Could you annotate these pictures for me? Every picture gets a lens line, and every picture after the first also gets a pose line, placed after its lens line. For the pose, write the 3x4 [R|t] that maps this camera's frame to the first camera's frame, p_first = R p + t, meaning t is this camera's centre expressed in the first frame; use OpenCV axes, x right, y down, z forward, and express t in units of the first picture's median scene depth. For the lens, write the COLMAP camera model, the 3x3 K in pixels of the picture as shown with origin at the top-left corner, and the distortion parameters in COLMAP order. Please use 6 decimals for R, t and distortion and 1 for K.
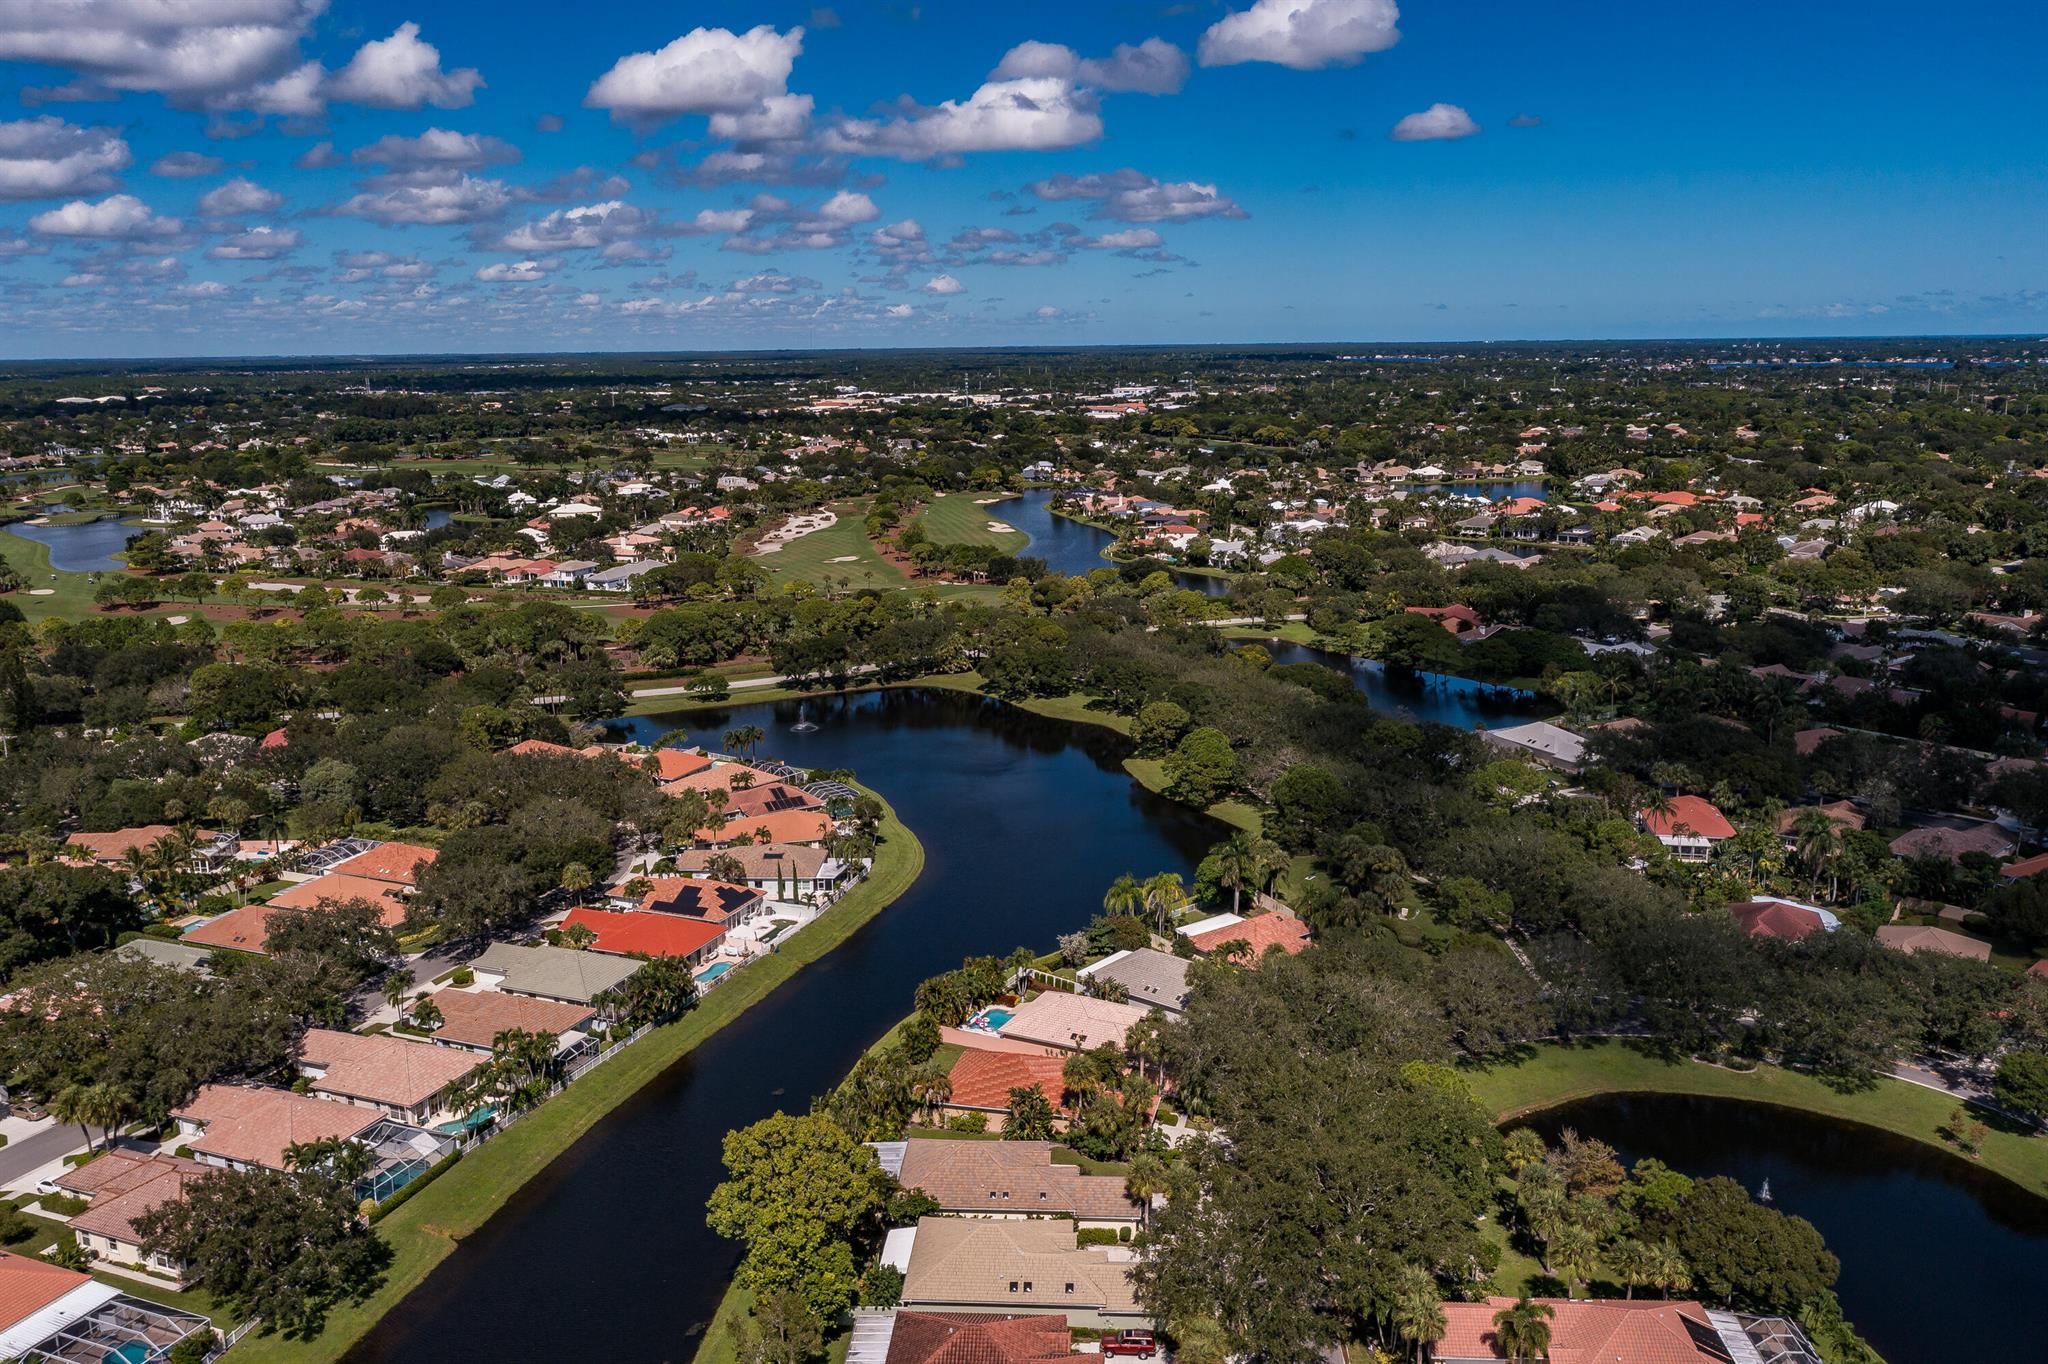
lens RADIAL K [[1612.6, 0, 1024.3], [0, 1612.6, 614.7], [0, 0, 1]] dist [0.006114, -0.002034]
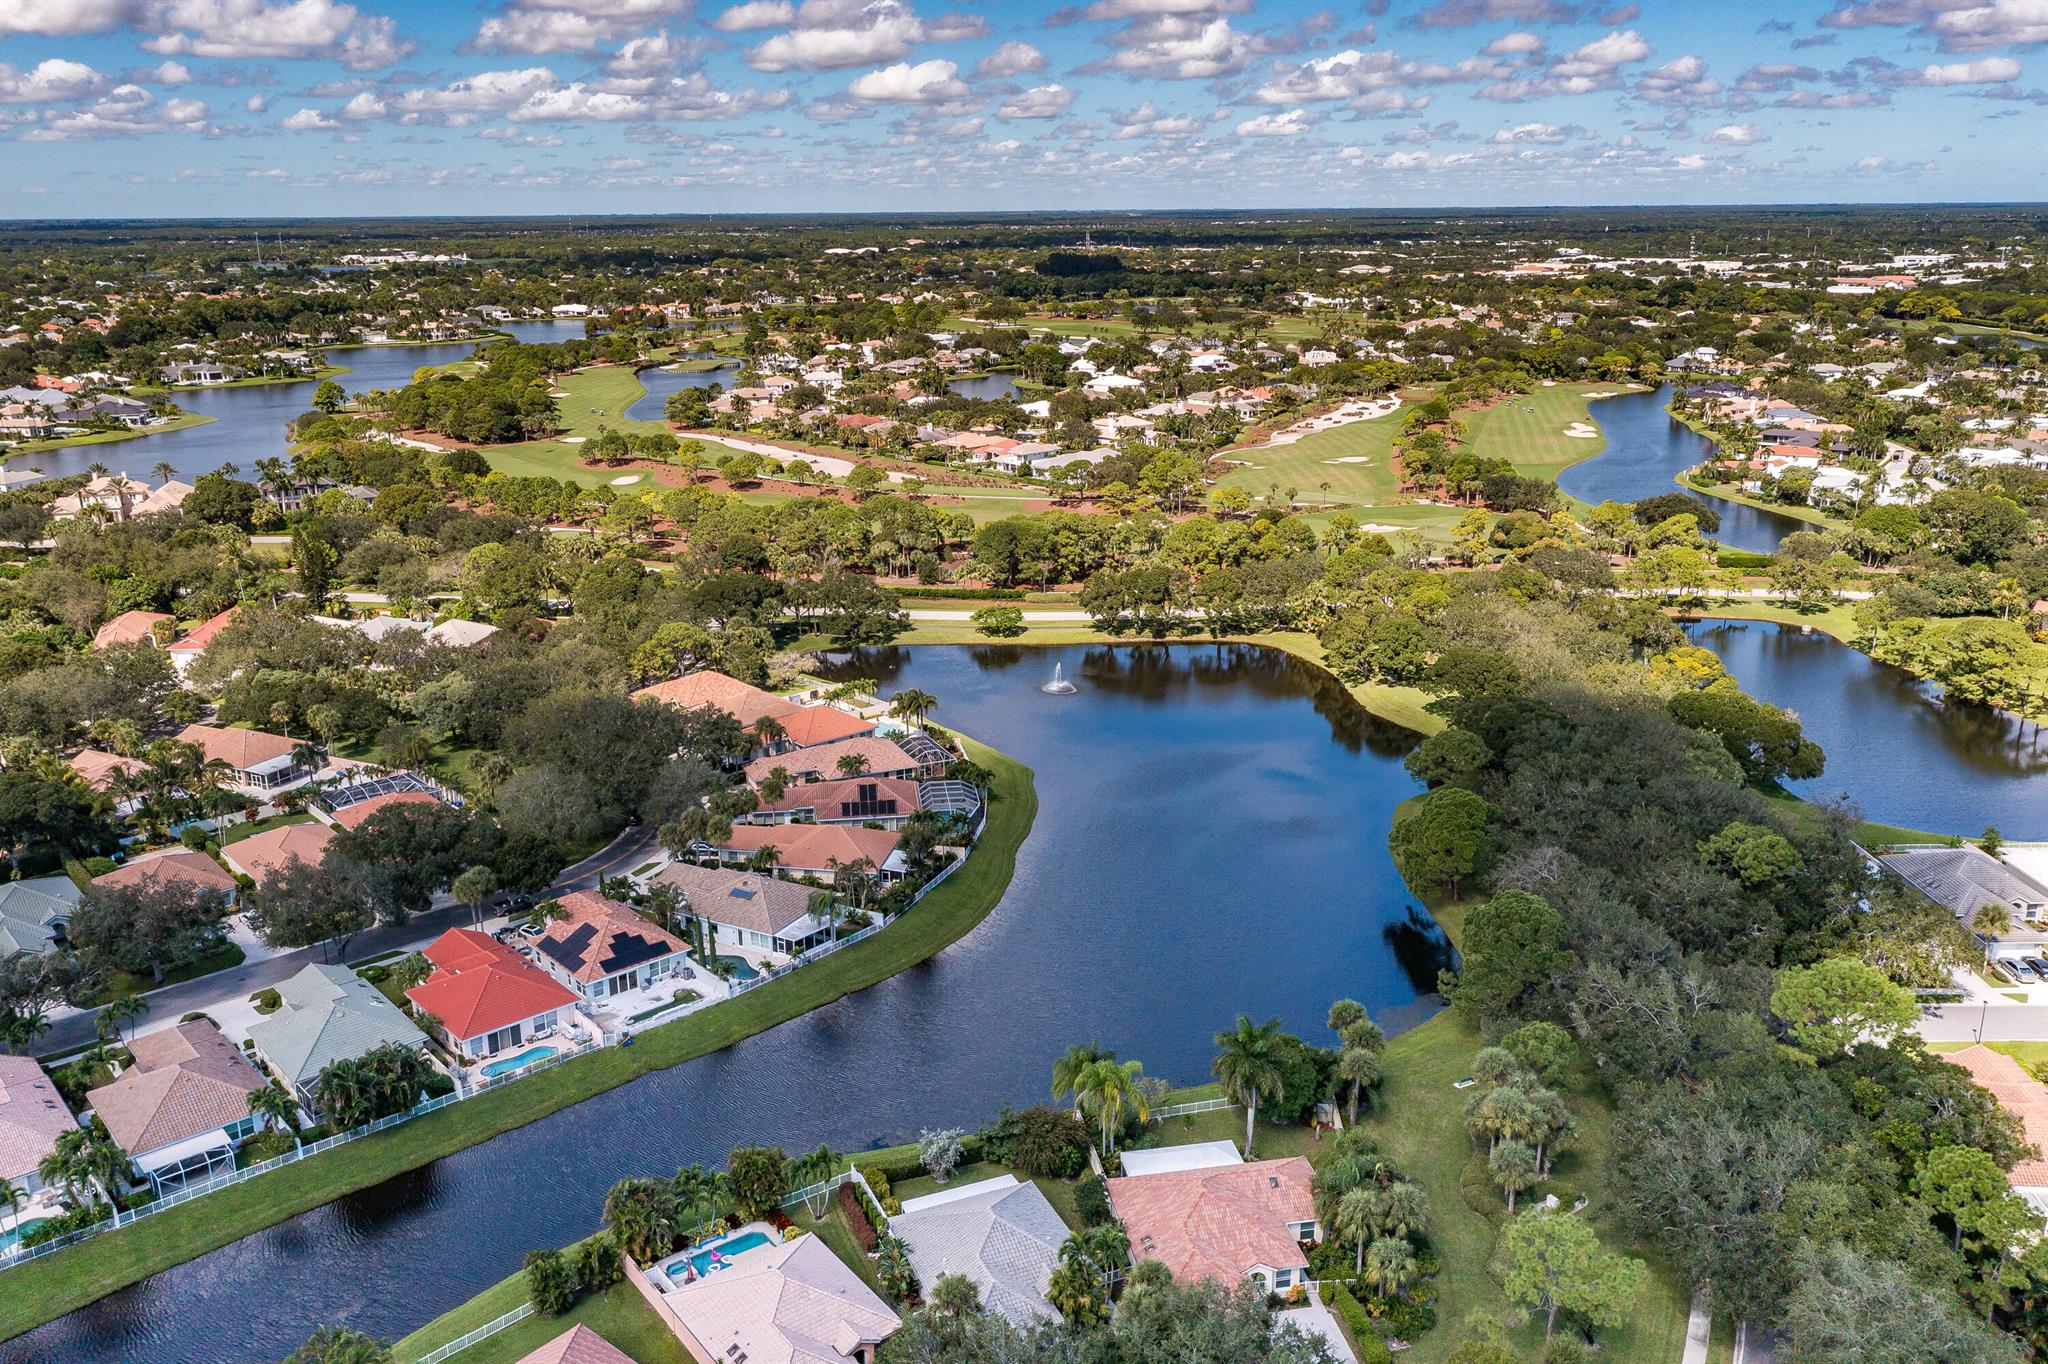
lens RADIAL K [[1602.0, 0, 1029.4], [0, 1602.0, 680.5], [0, 0, 1]] dist [0.000391, 0.001324]
pose [[0.898436, 0.129200, -0.419668, 0.072863], [-0.075822, 0.987024, 0.141546, -0.017981], [0.432510, -0.095350, 0.896573, 0.106156]]
